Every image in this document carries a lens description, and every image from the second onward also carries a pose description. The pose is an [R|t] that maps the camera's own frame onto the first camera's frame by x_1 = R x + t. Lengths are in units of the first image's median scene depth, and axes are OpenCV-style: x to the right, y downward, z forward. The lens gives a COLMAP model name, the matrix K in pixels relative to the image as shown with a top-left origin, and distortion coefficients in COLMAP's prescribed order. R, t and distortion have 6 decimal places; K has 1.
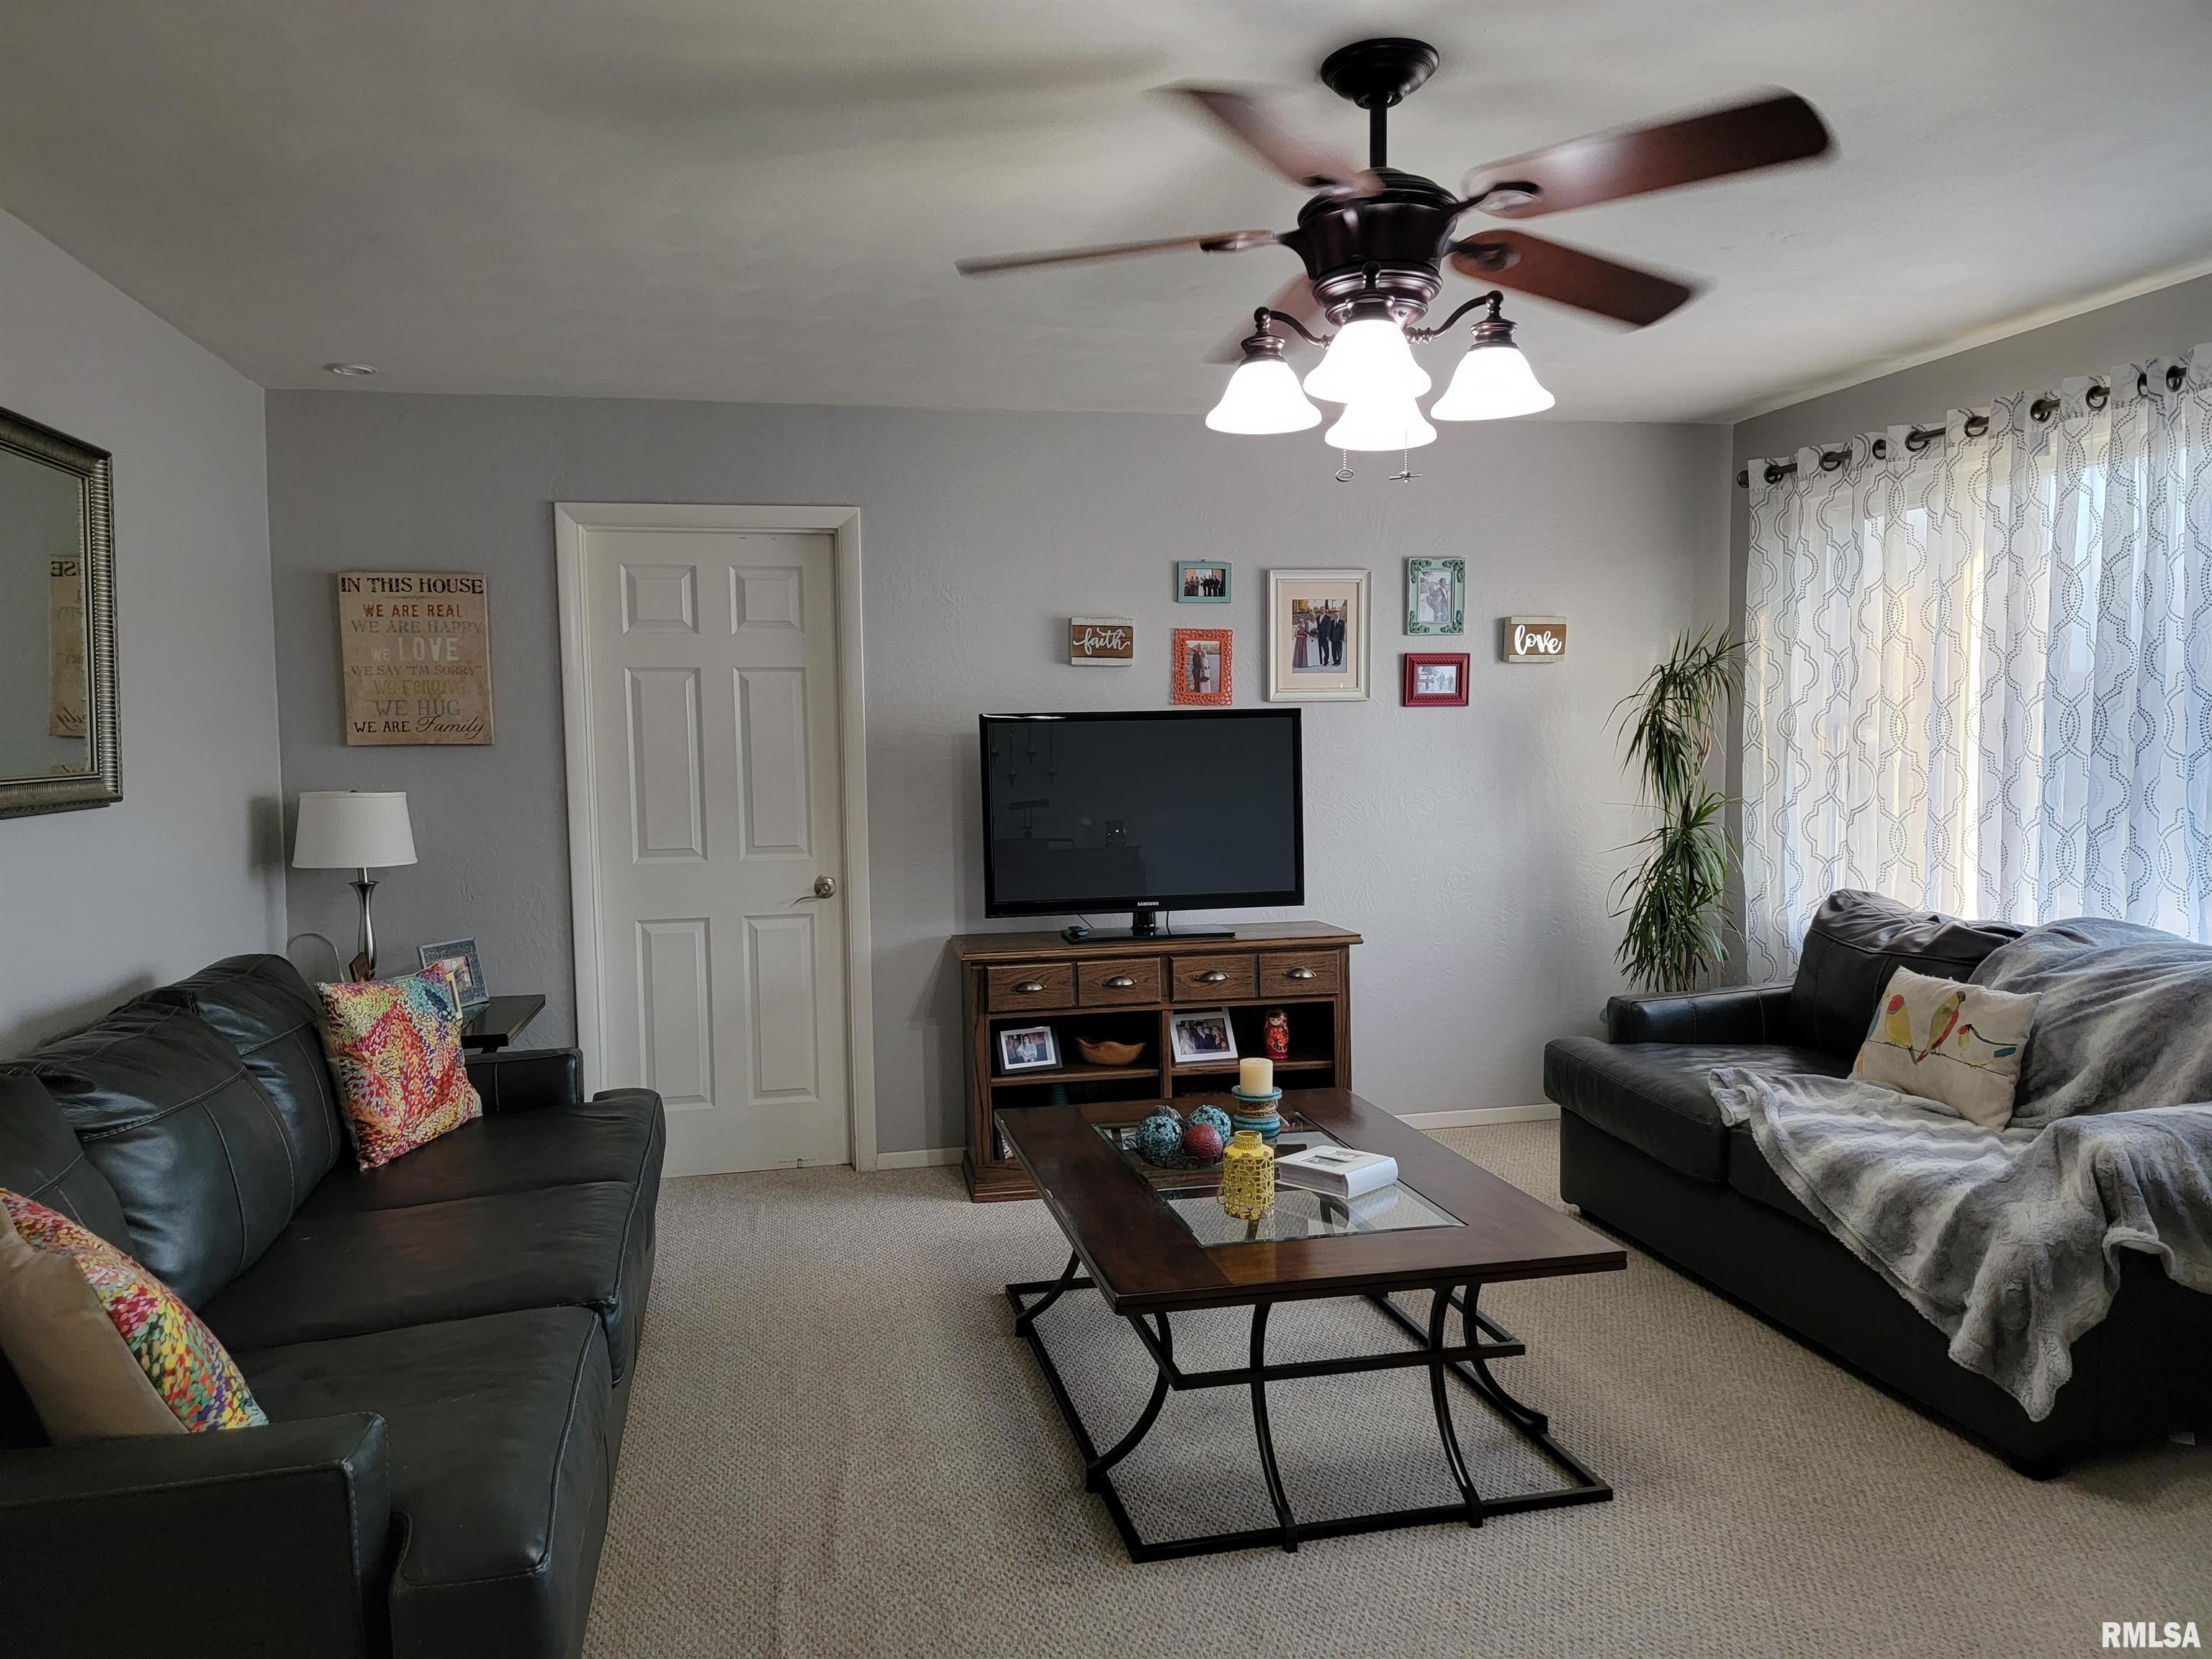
lens RADIAL K [[1527.5, 0, 1105.1], [0, 1527.5, 838.7], [0, 0, 1]] dist [0.079684, -0.065878]
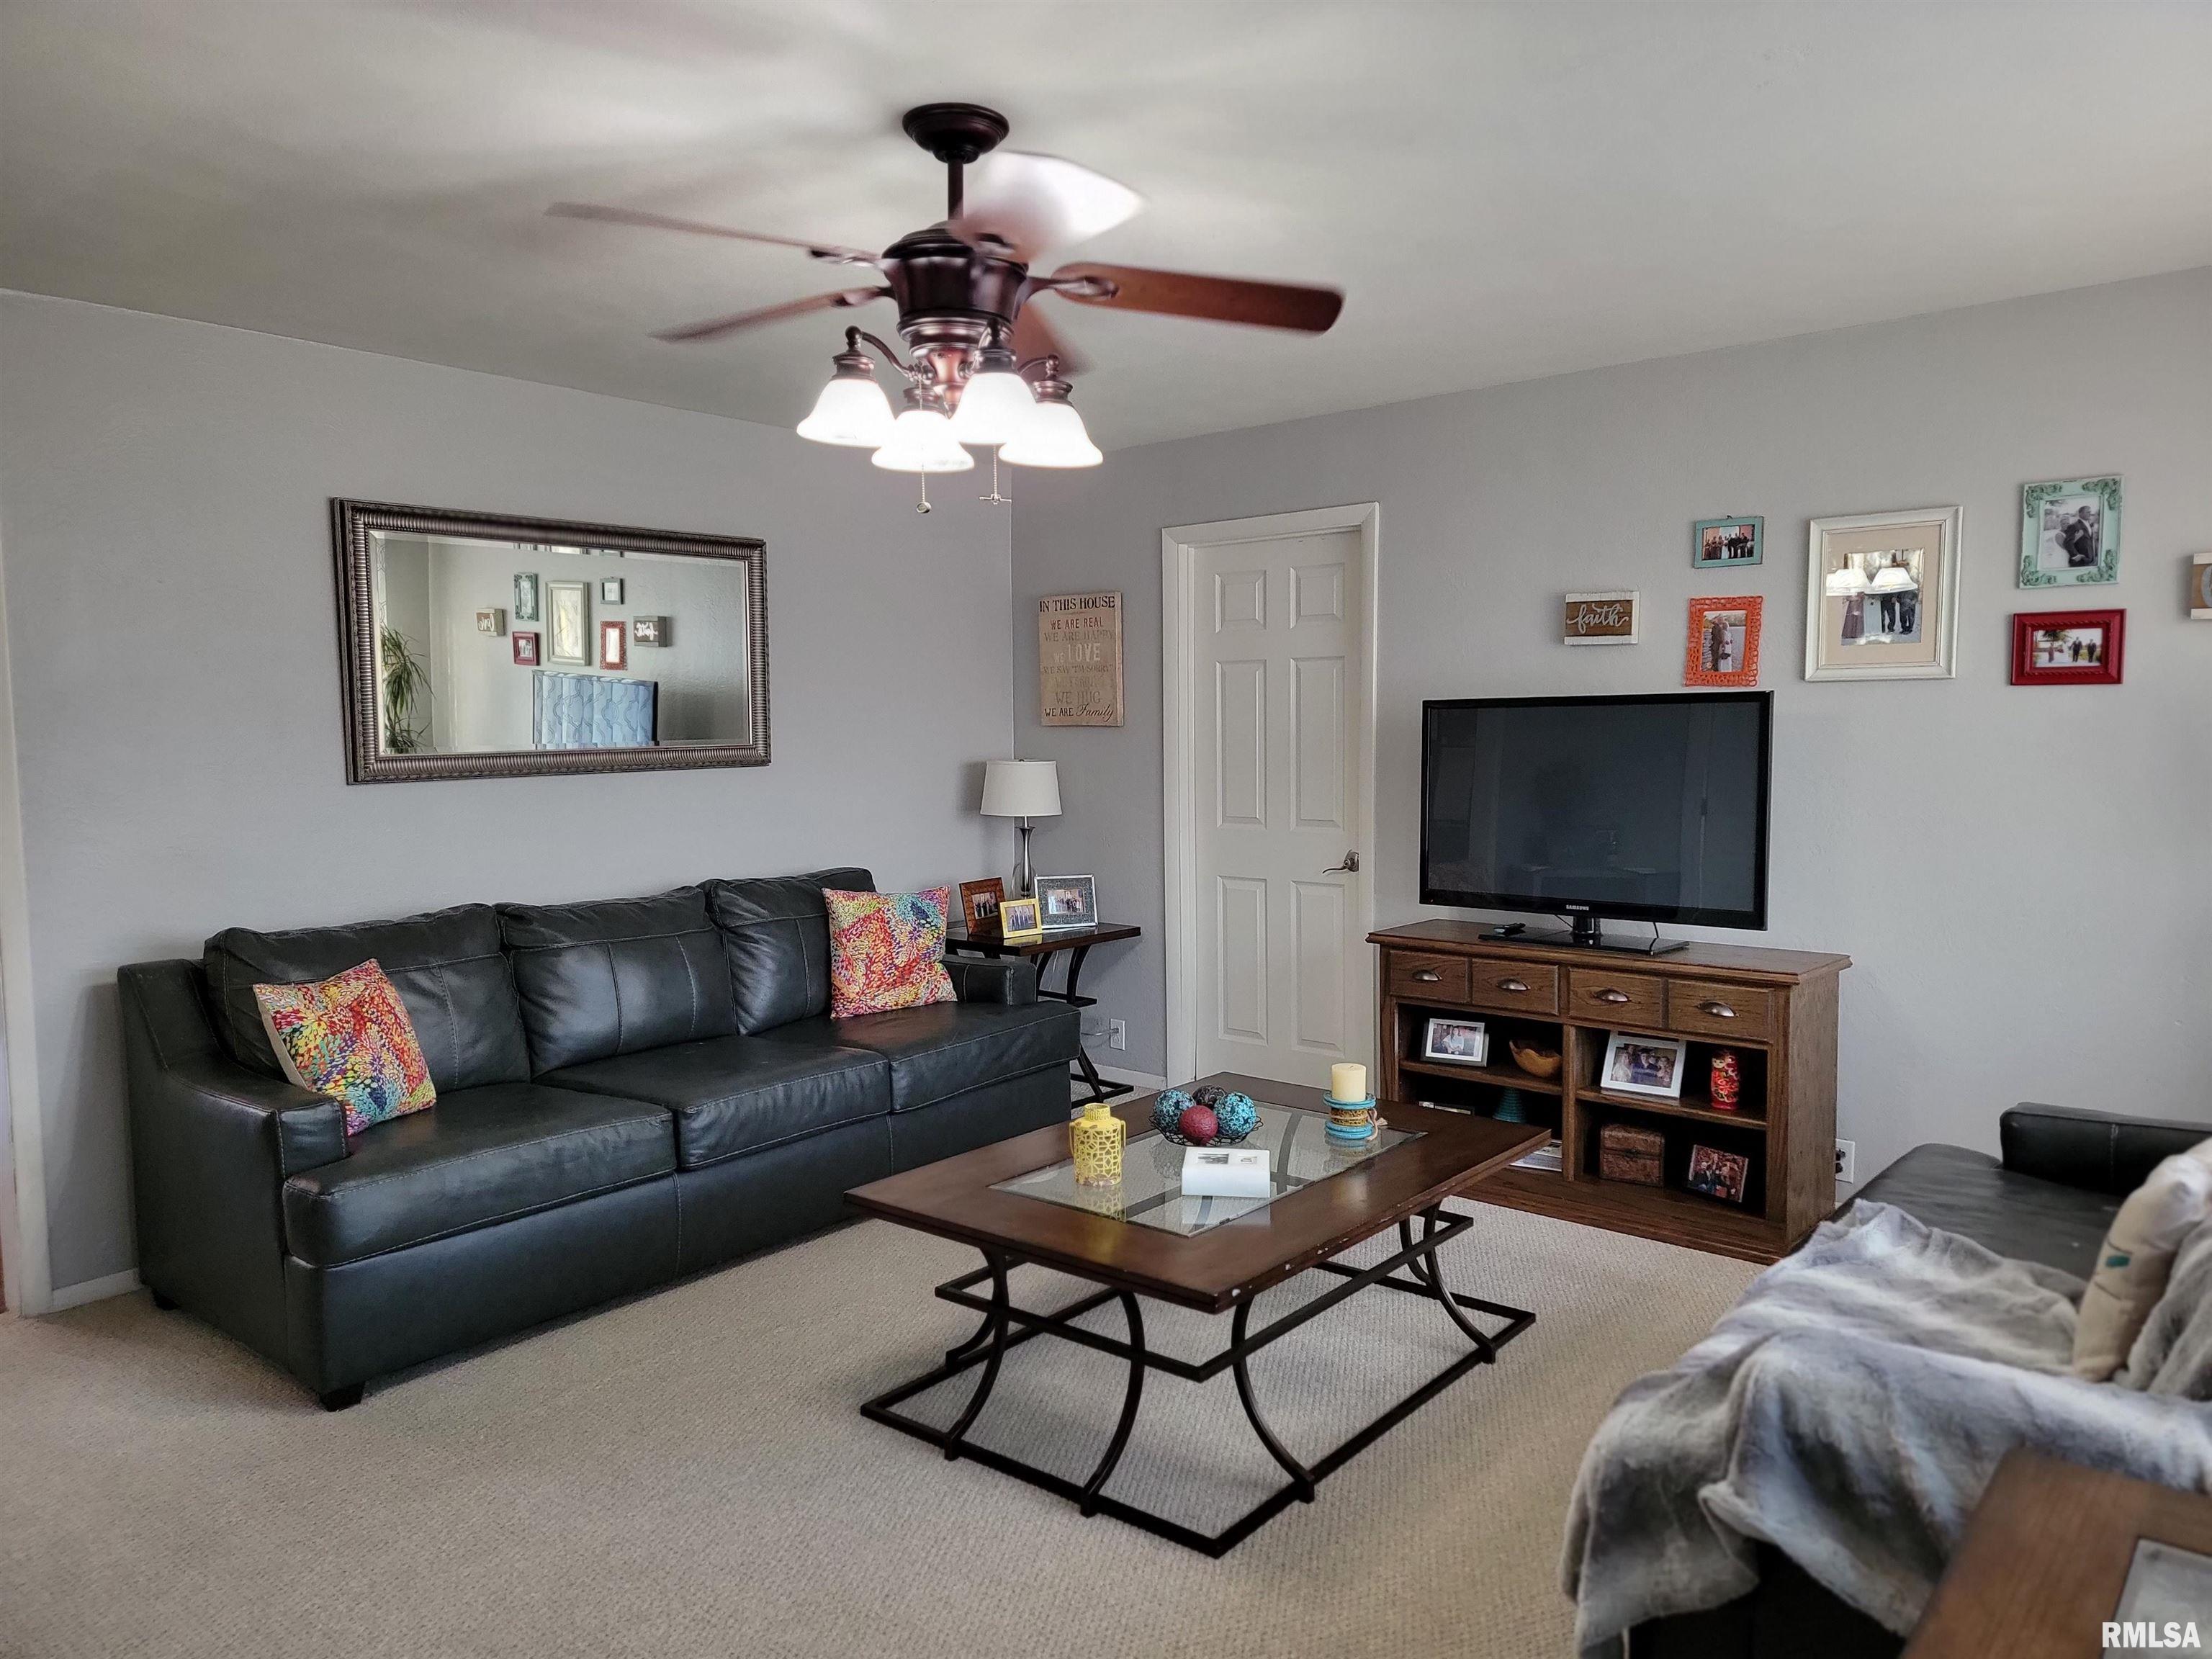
lens RADIAL K [[1518.1, 0, 1097.0], [0, 1518.1, 829.3], [0, 0, 1]] dist [0.093985, -0.082636]
pose [[0.622543, 0.066338, -0.779769, 0.557348], [-0.051380, 0.997716, 0.043859, -0.029255], [0.780897, 0.012760, 0.624529, 0.202869]]
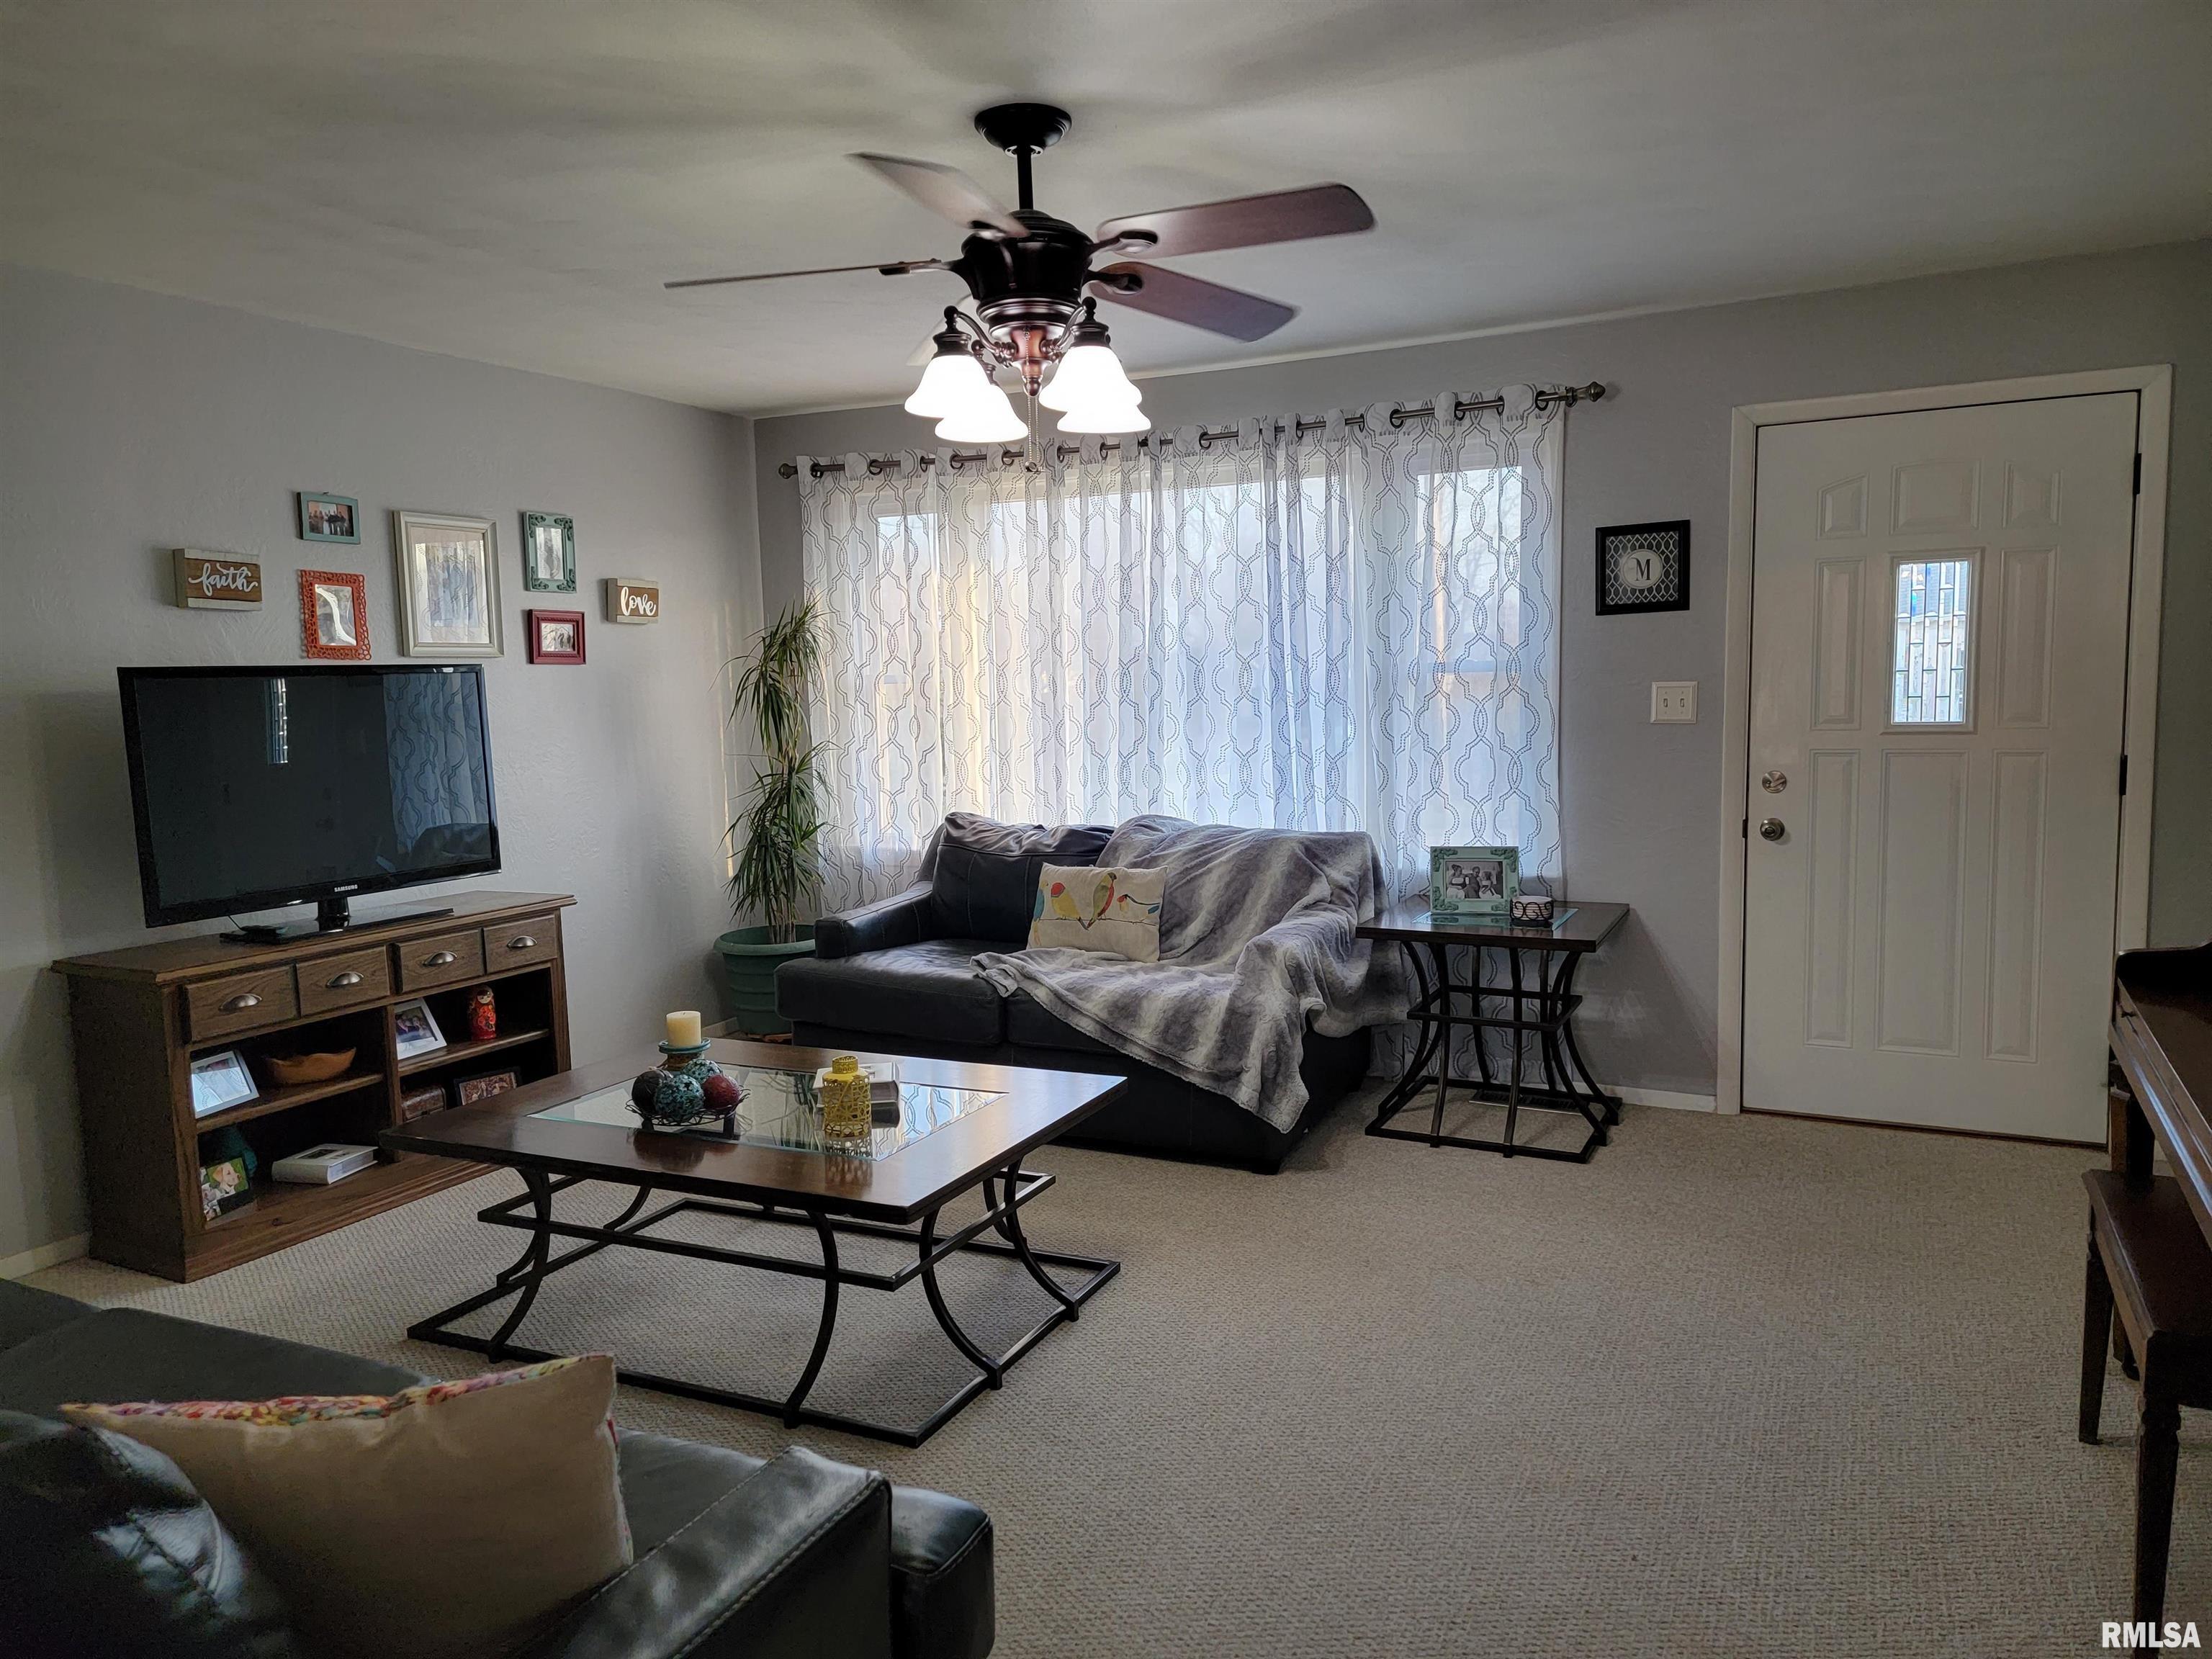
lens RADIAL K [[1527.5, 0, 1105.1], [0, 1527.5, 838.7], [0, 0, 1]] dist [0.079684, -0.065878]
pose [[0.613209, -0.082700, 0.785580, -0.396616], [0.064702, 0.996421, 0.054391, -0.005636], [-0.787266, 0.017476, 0.616365, 0.117529]]
